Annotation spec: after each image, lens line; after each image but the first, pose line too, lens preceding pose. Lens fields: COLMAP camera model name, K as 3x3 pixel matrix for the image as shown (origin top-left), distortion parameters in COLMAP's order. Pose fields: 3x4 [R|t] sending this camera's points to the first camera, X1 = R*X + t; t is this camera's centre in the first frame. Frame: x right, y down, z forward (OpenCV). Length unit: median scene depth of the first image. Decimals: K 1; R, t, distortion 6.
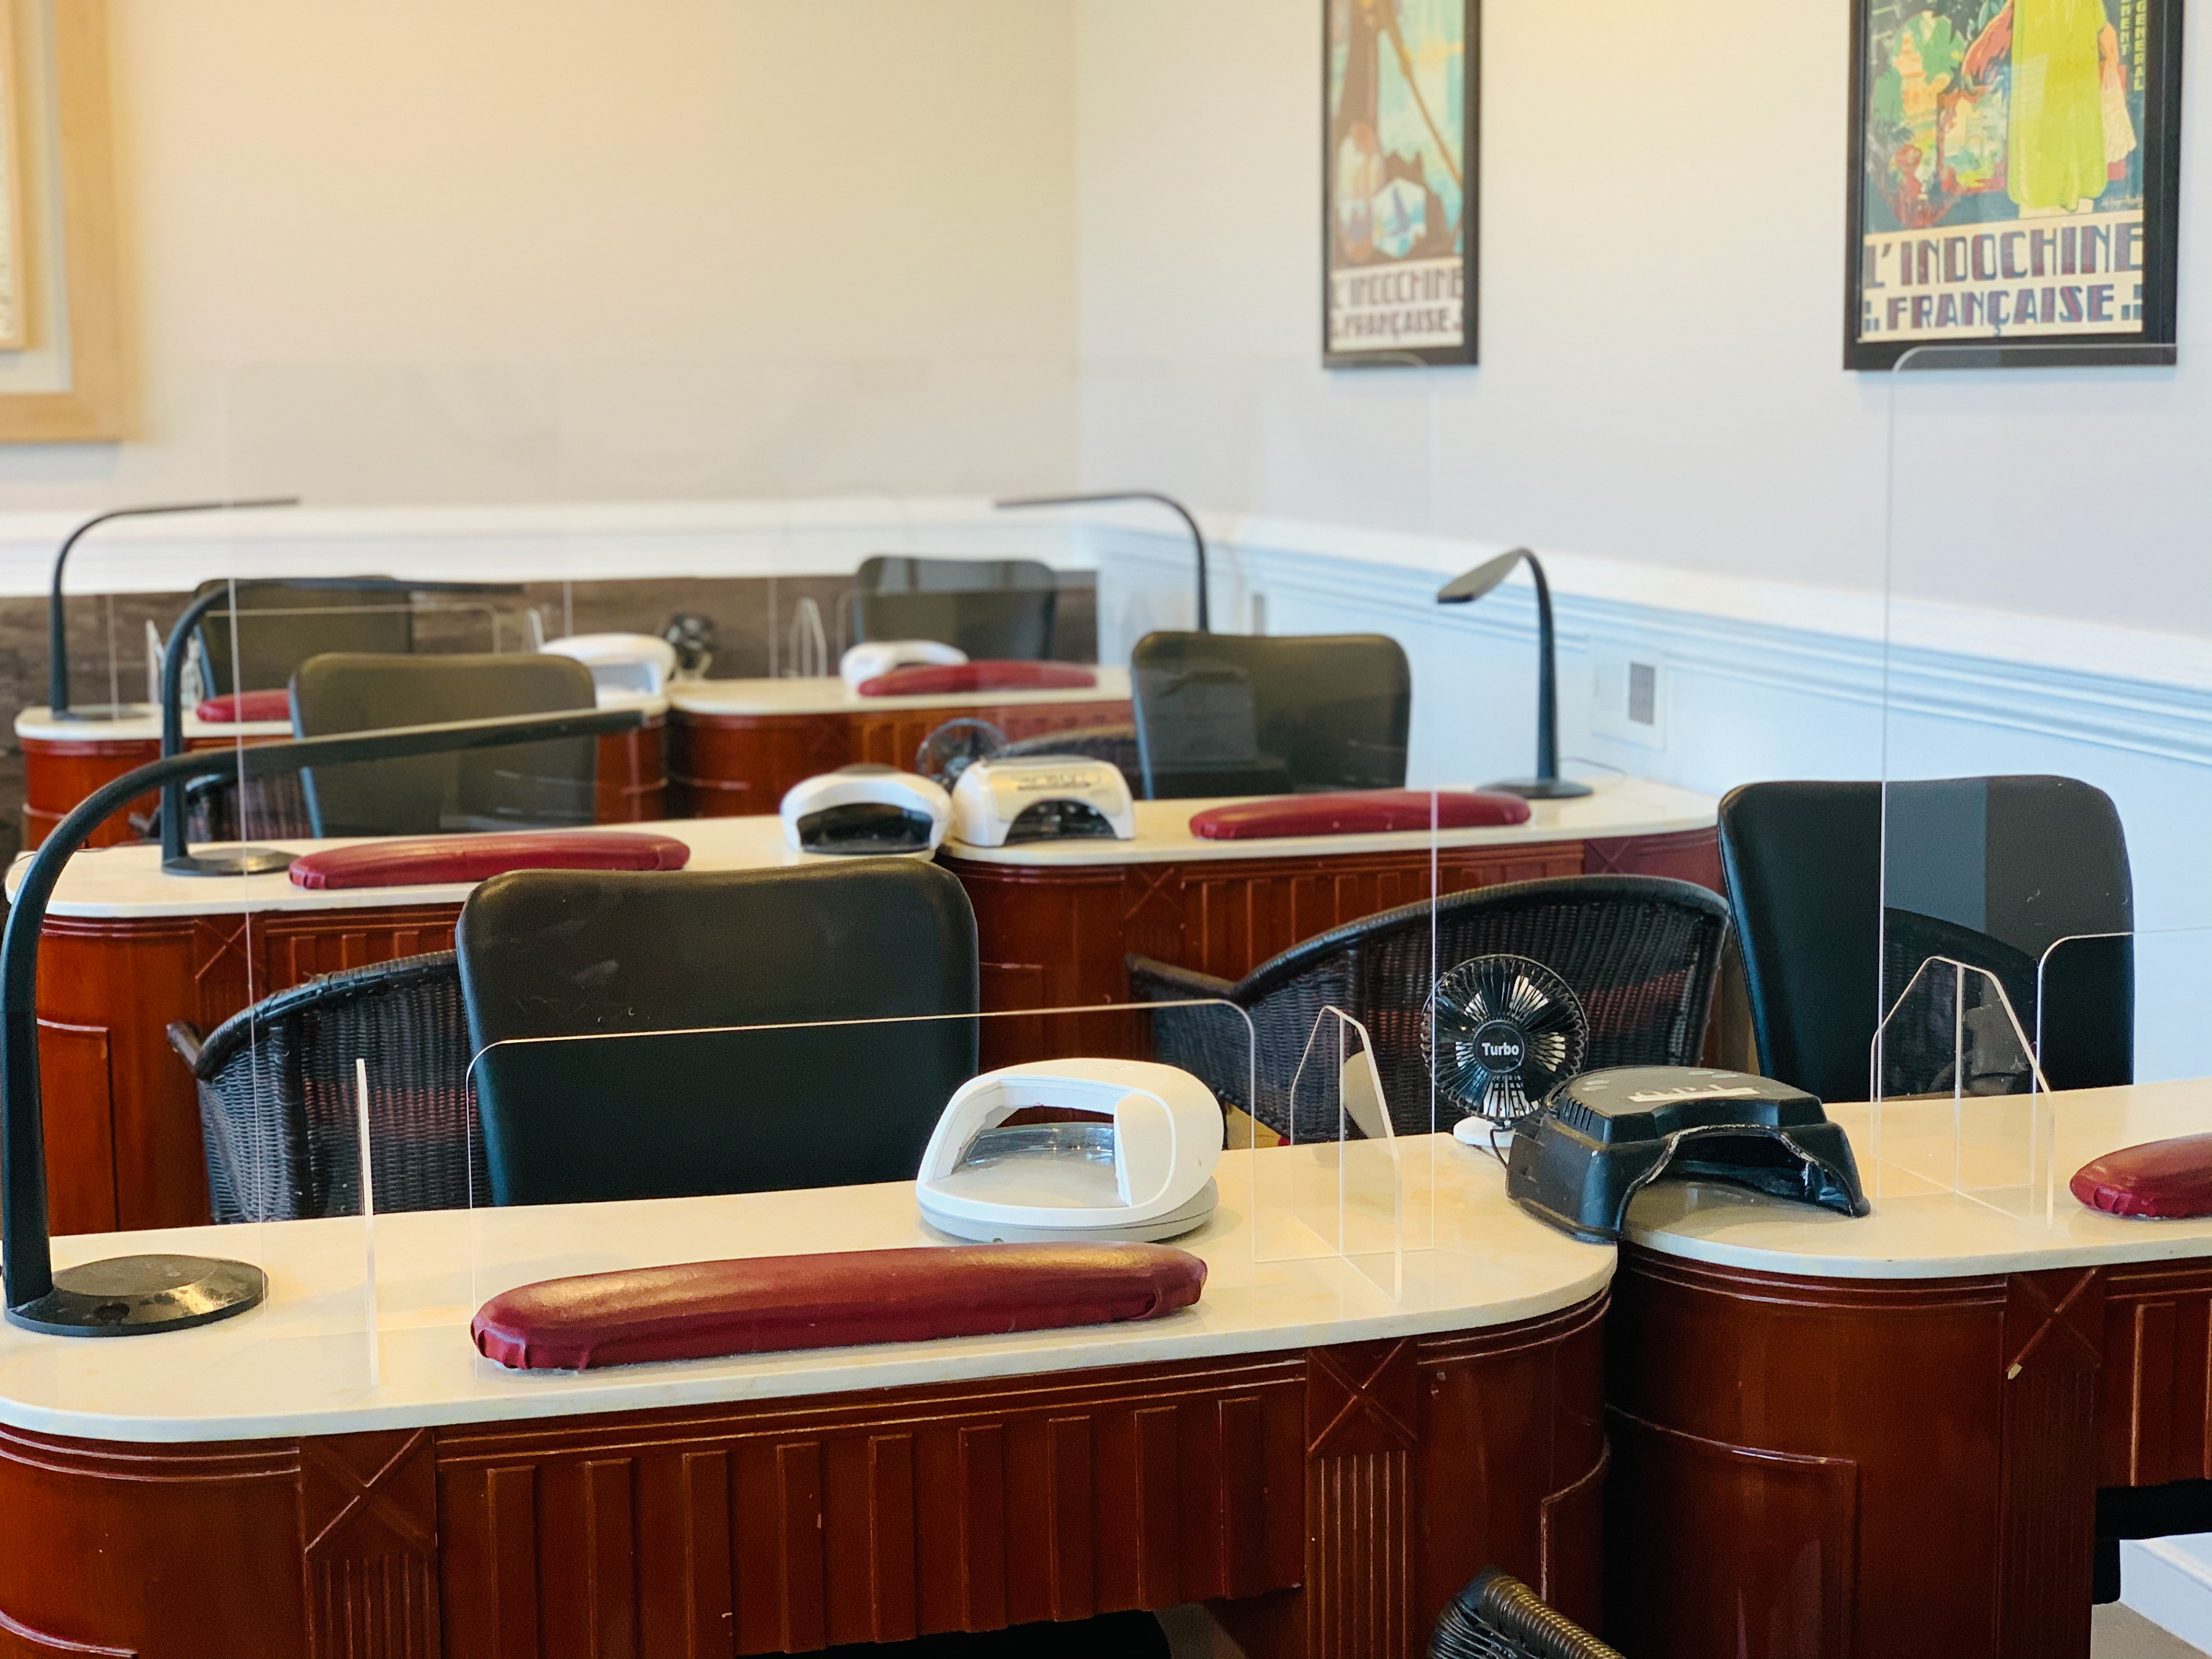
lens RADIAL K [[3257.0, 0, 1106.0], [0, 3257.0, 829.5], [0, 0, 1]] dist [0.070894, -0.000969]
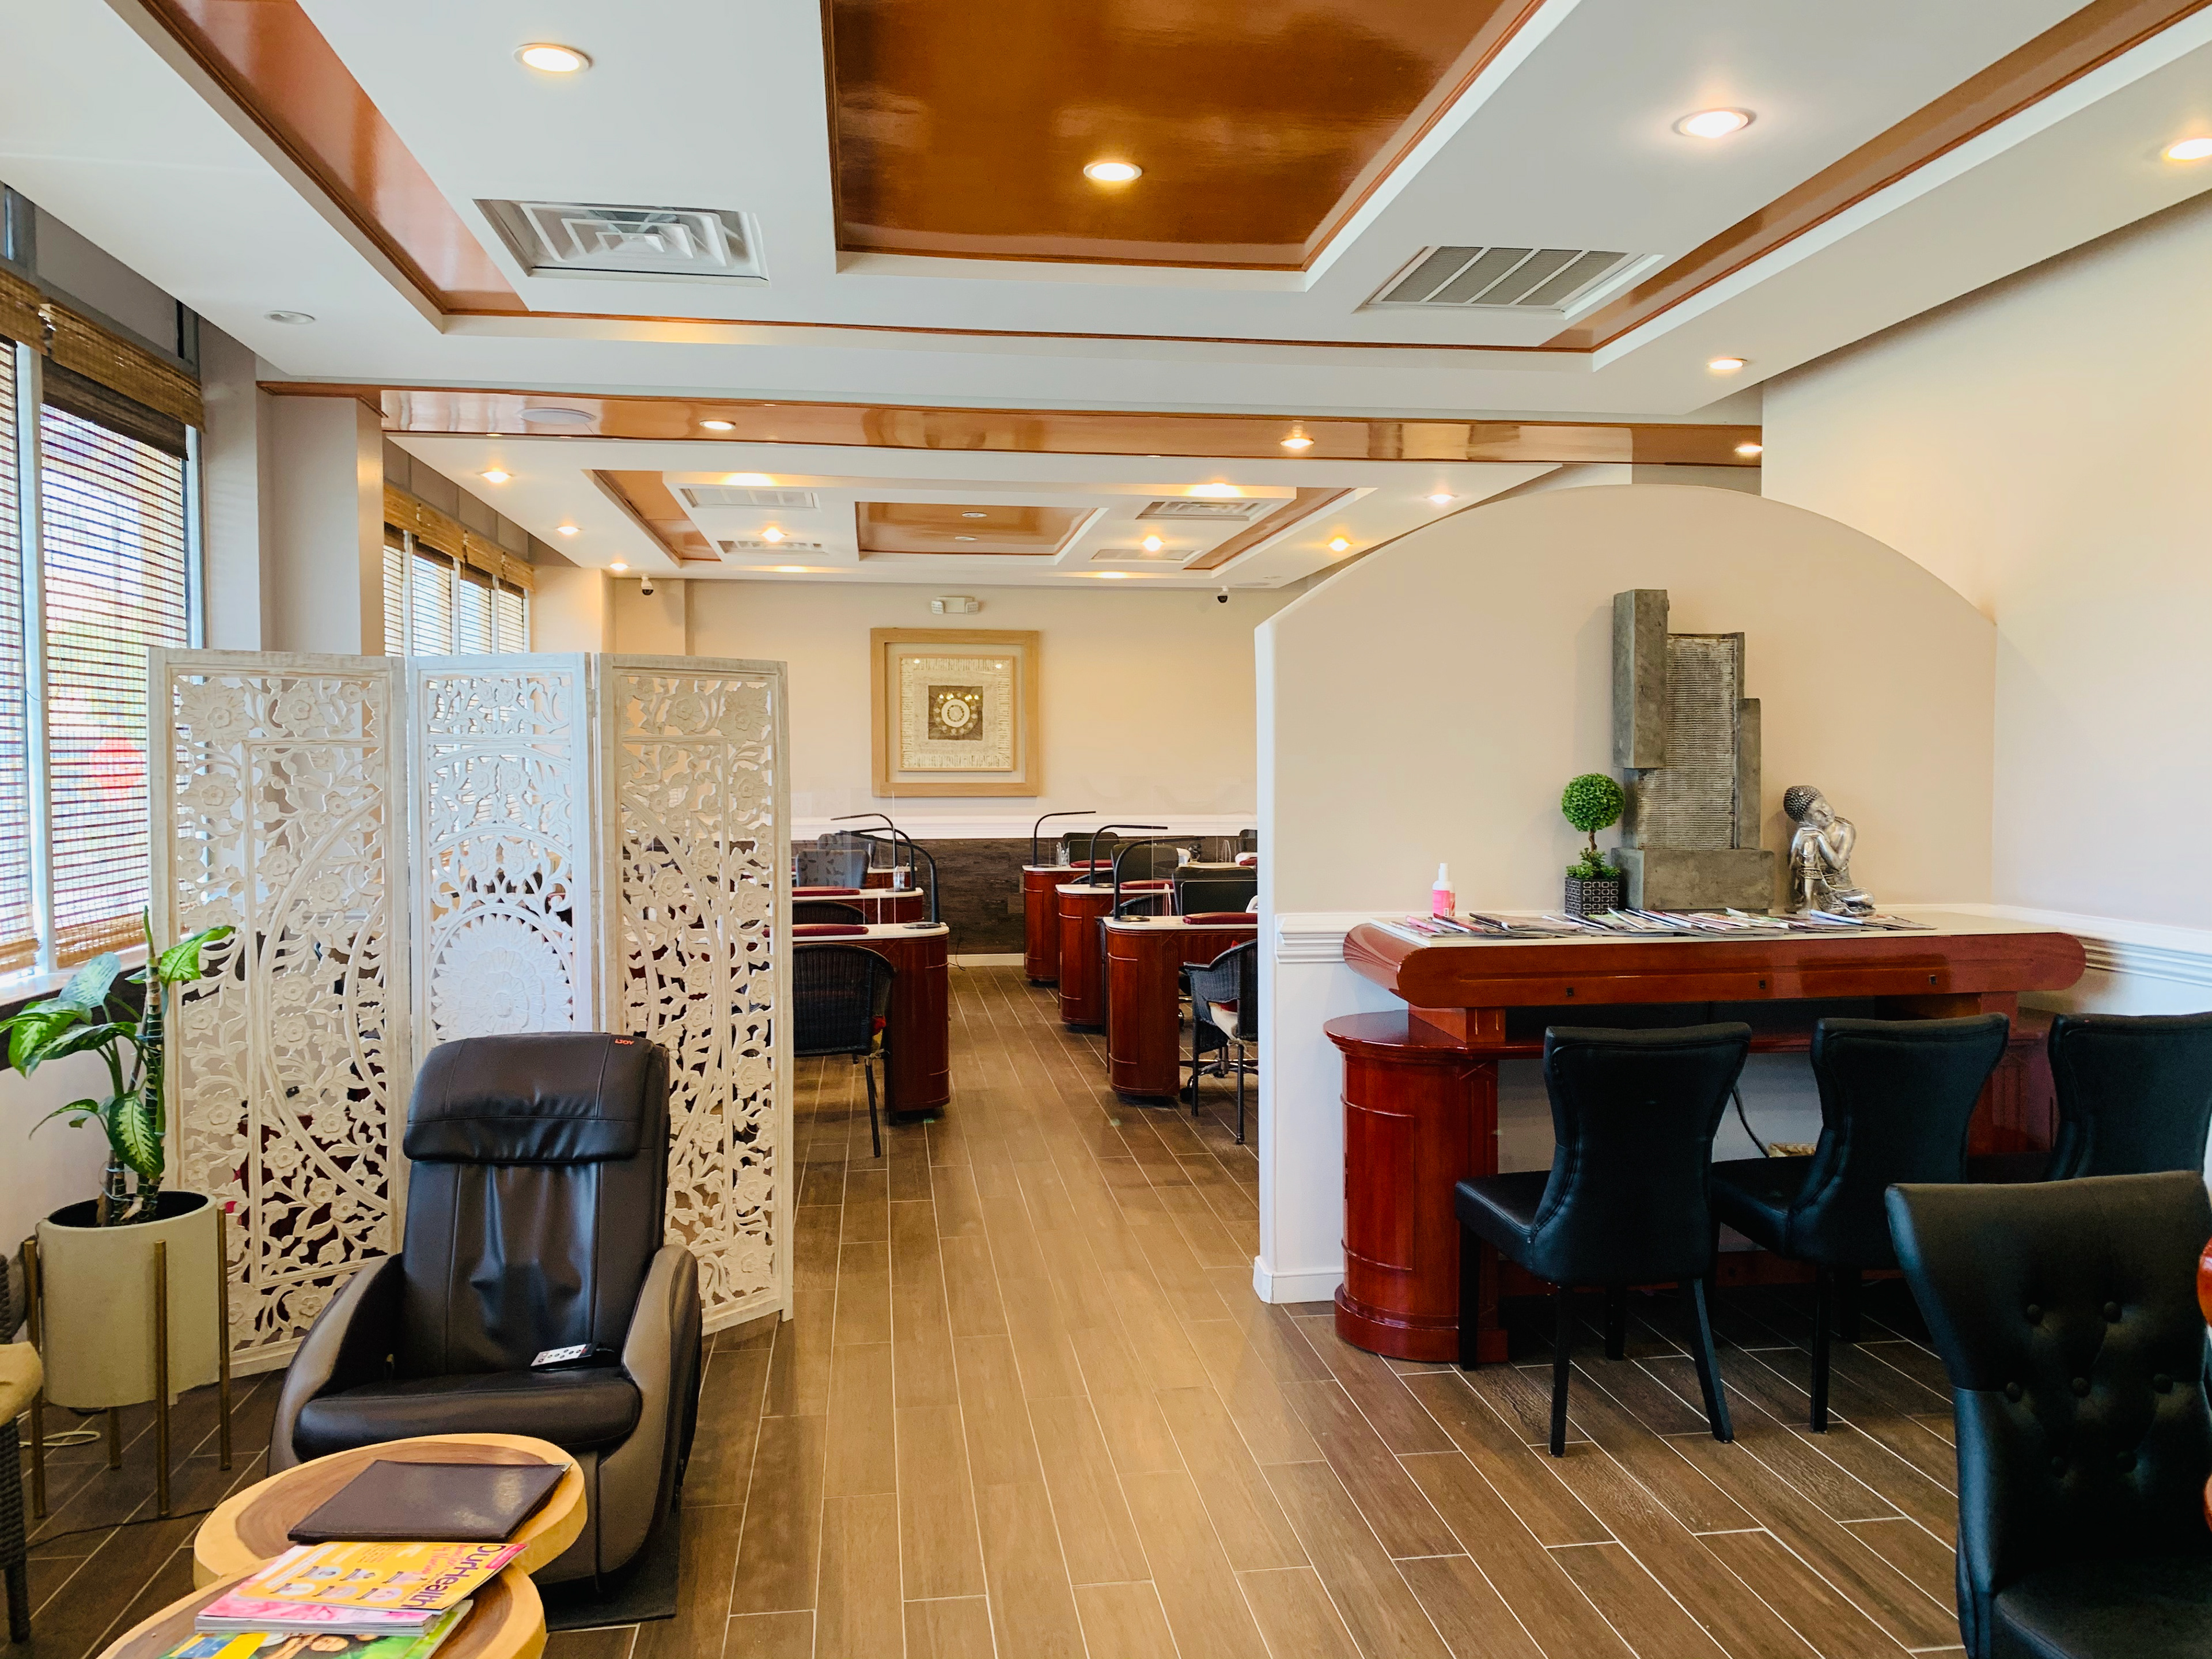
lens RADIAL K [[1665.6, 0, 1111.9], [0, 1665.6, 820.5], [0, 0, 1]] dist [0.057410, -0.090619]
pose [[0.988094, 0.009128, -0.153577, 0.110963], [-0.025088, 0.994436, -0.102308, 0.165341], [0.151789, 0.104943, 0.982826, -1.382143]]
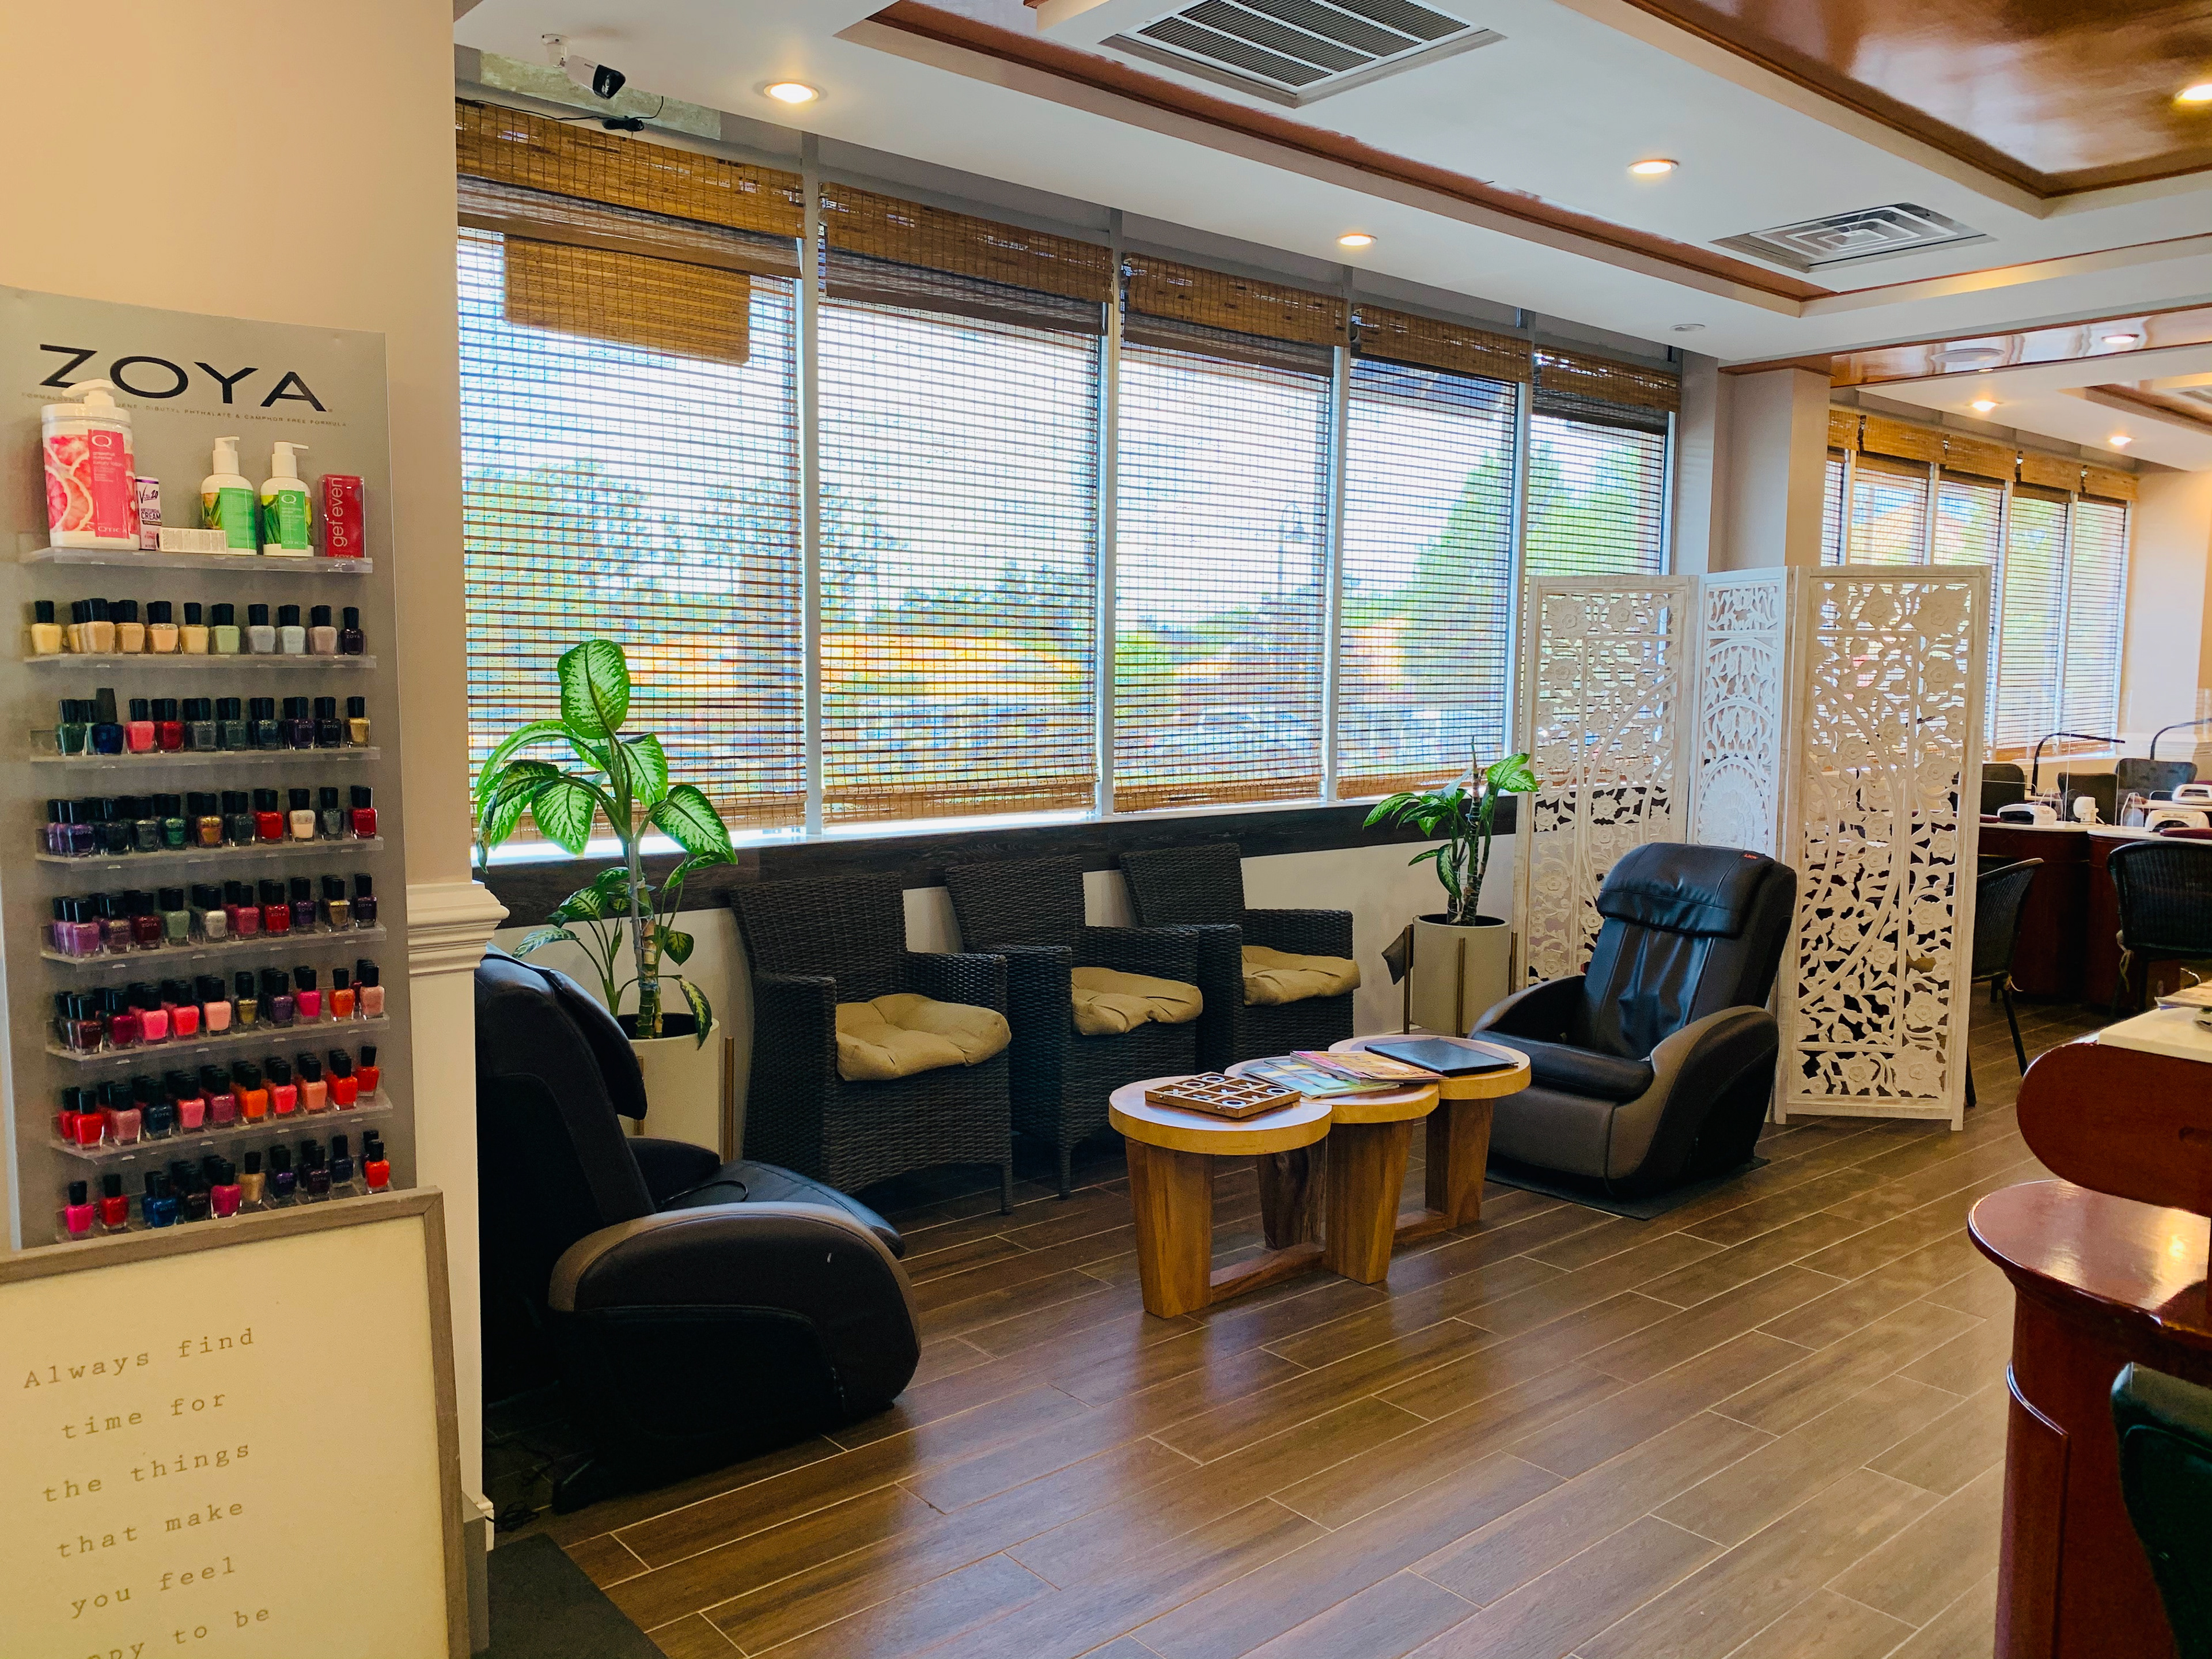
lens RADIAL K [[1659.7, 0, 1114.9], [0, 1659.7, 809.2], [0, 0, 1]] dist [0.046378, -0.084985]
pose [[0.392945, 0.087725, -0.915368, 0.685122], [-0.145006, 0.988896, 0.032524, 0.194039], [0.908057, 0.119953, 0.401302, -1.437104]]
